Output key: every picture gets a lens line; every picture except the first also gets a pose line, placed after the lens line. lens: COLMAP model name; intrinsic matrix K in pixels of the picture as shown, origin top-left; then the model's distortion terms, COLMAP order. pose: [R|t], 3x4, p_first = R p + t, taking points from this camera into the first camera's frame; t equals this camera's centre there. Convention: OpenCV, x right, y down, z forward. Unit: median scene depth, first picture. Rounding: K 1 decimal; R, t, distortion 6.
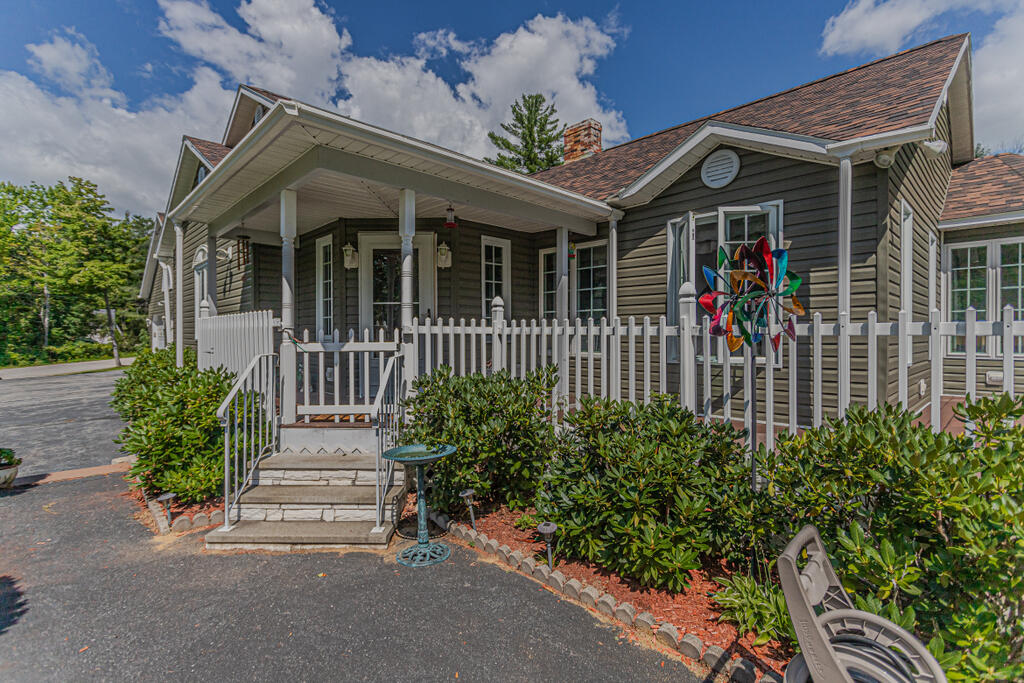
lens RADIAL K [[486.1, 0, 516.6], [0, 486.1, 338.8], [0, 0, 1]] dist [0.001896, 0.000390]
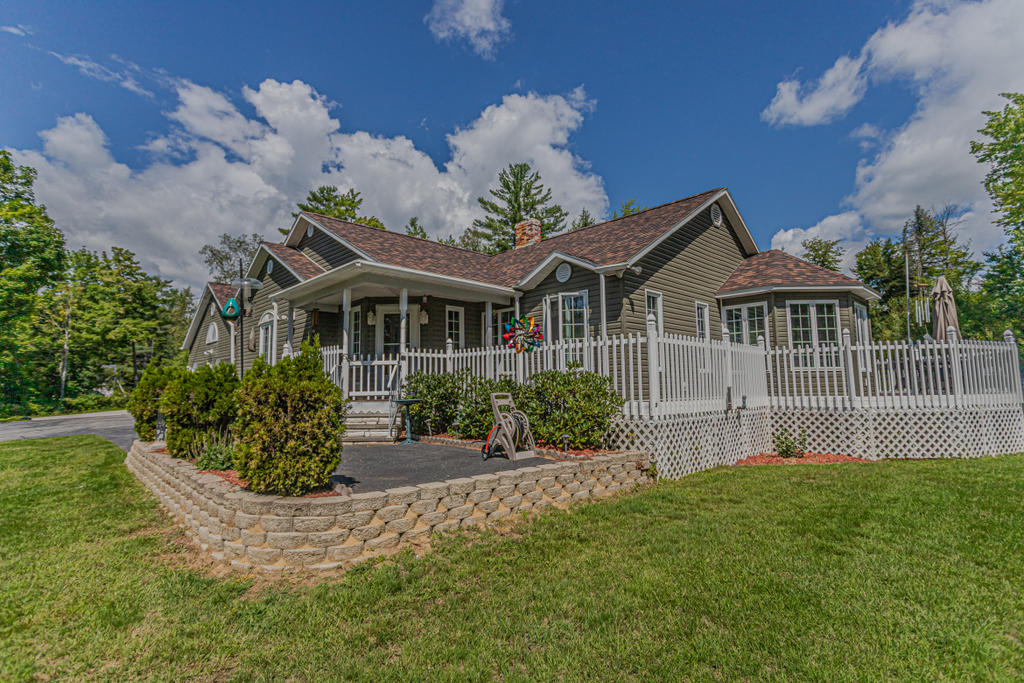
lens RADIAL K [[486.1, 0, 507.9], [0, 486.1, 339.8], [0, 0, 1]] dist [0.001896, 0.000390]
pose [[0.999935, -0.010191, -0.005017, 0.156329], [0.009614, 0.994527, -0.104037, 0.093405], [0.006050, 0.103982, 0.994561, -0.713283]]
